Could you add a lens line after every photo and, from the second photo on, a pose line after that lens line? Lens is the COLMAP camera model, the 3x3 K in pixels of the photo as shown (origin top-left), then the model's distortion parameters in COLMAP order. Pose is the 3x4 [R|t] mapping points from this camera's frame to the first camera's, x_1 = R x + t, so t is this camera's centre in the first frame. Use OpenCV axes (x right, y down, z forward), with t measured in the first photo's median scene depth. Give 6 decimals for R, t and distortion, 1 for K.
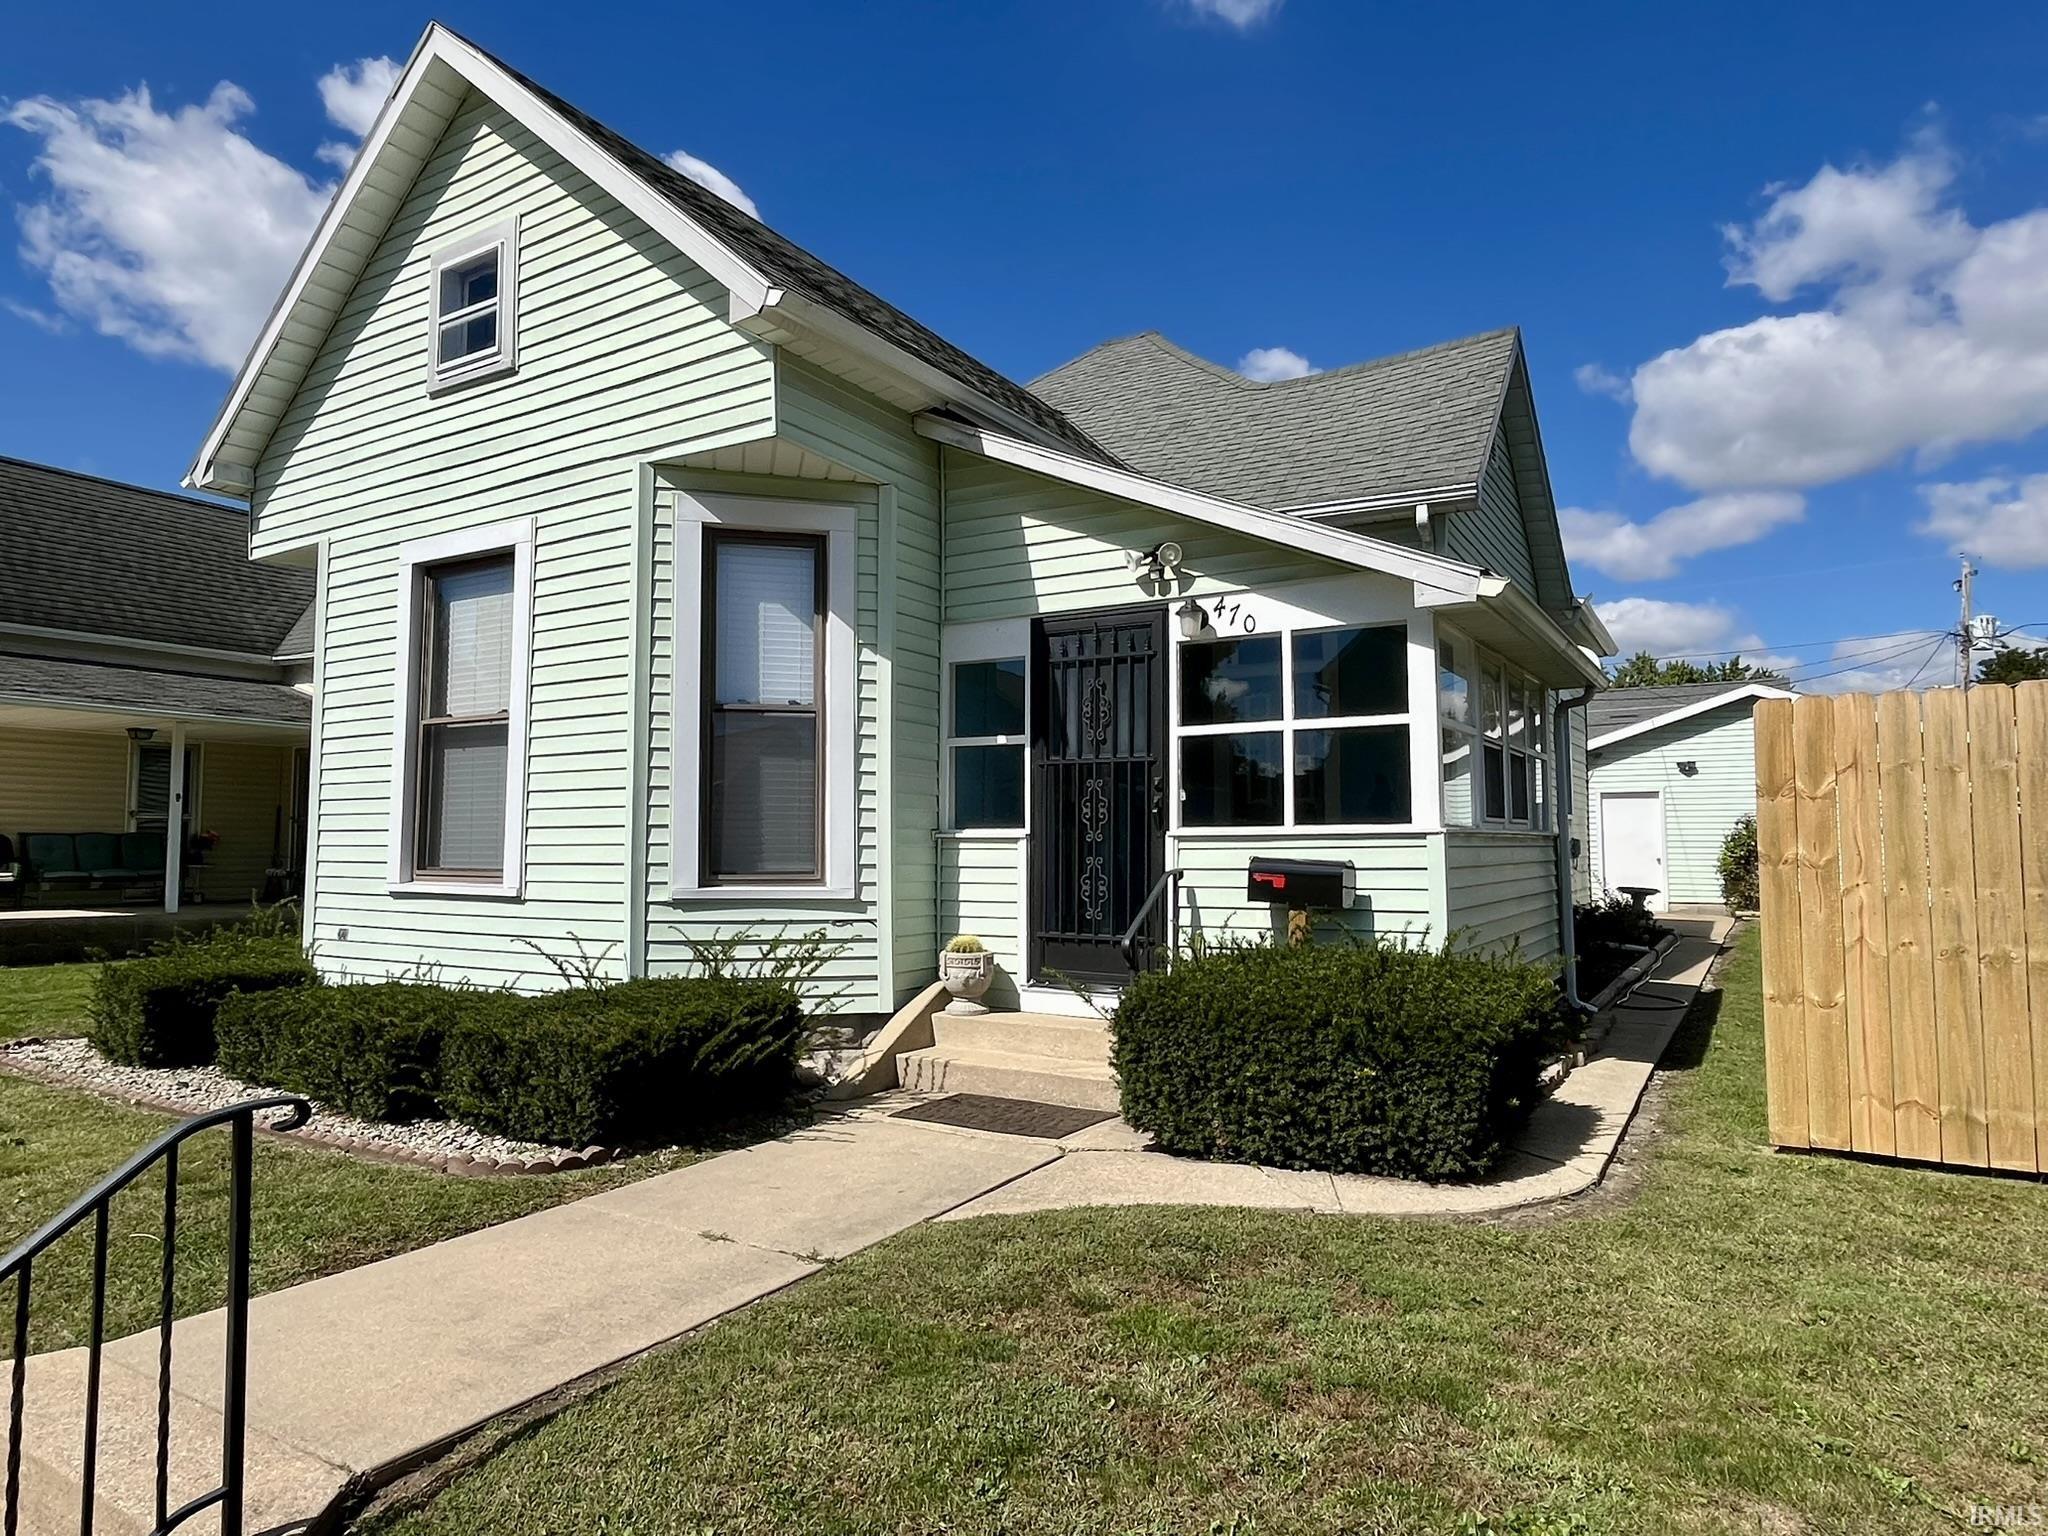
lens RADIAL K [[1194.5, 0, 1013.2], [0, 1194.5, 776.6], [0, 0, 1]] dist [-0.001427, -0.000981]
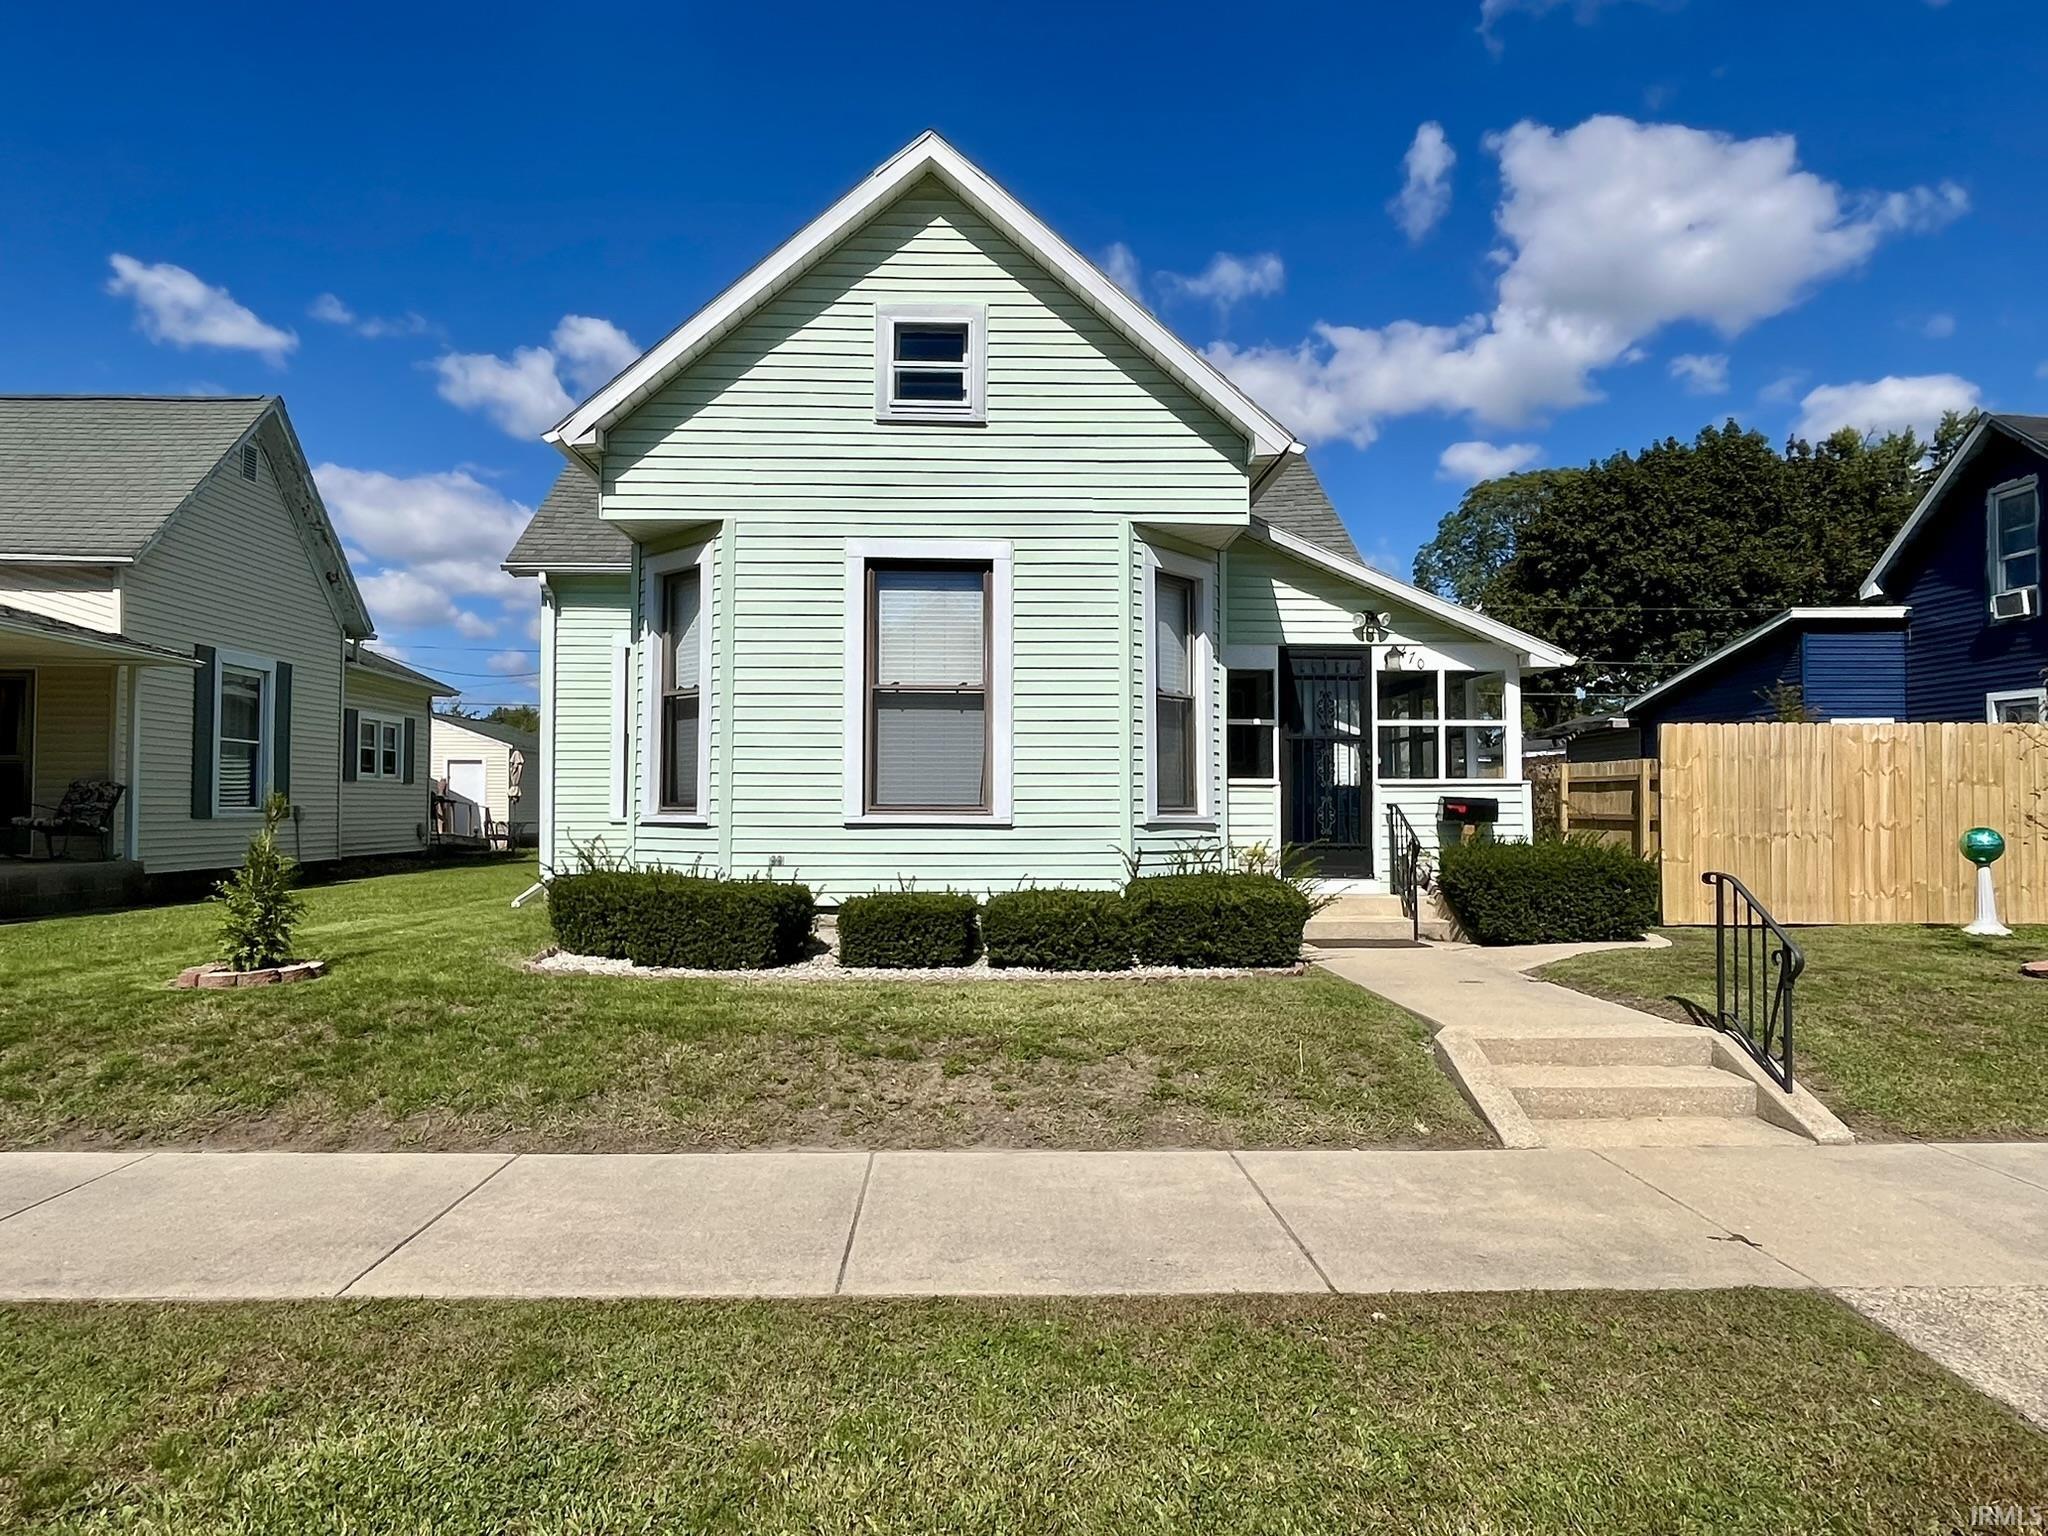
lens RADIAL K [[1186.1, 0, 1015.0], [0, 1186.1, 764.9], [0, 0, 1]] dist [-0.000832, 0.000790]
pose [[0.835421, 0.020915, 0.549213, -1.179801], [-0.033179, 0.999372, 0.012412, 0.017402], [-0.548609, -0.028591, 0.835590, -0.124640]]
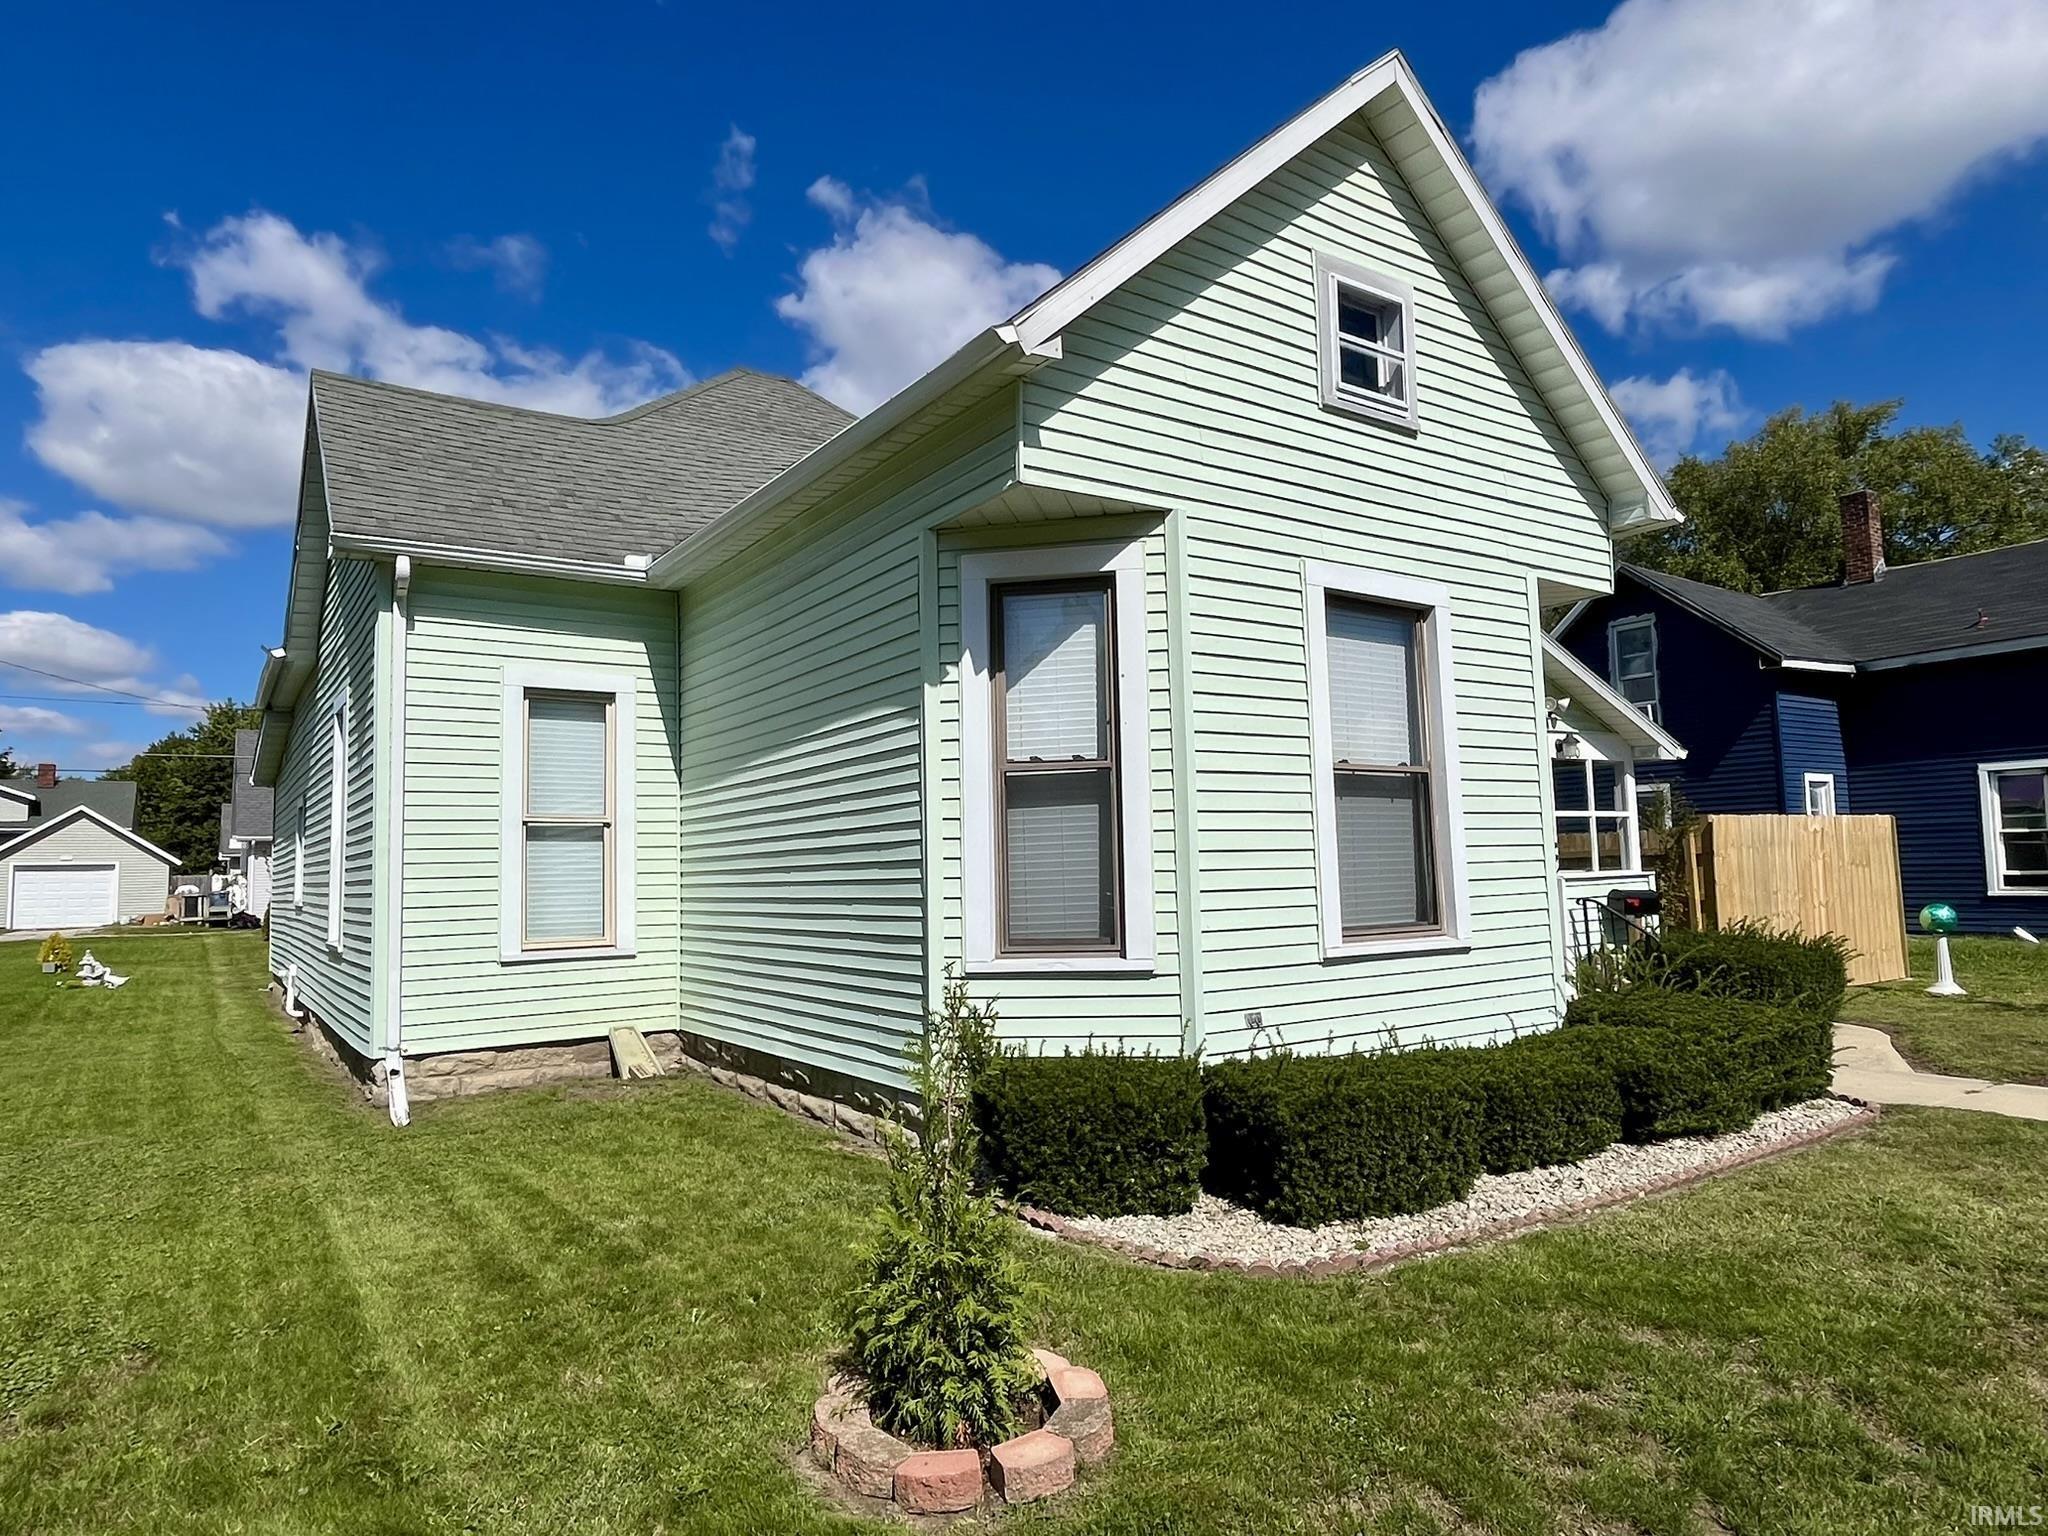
lens RADIAL K [[1263.0, 0, 1024.0], [0, 1263.0, 768.0], [0, 0, 1]] dist [-0.003538, -0.000864]
pose [[0.403410, 0.069990, 0.912339, -1.637308], [-0.021180, 0.997517, -0.067159, 0.028387], [-0.914774, 0.007769, 0.403891, 0.936205]]
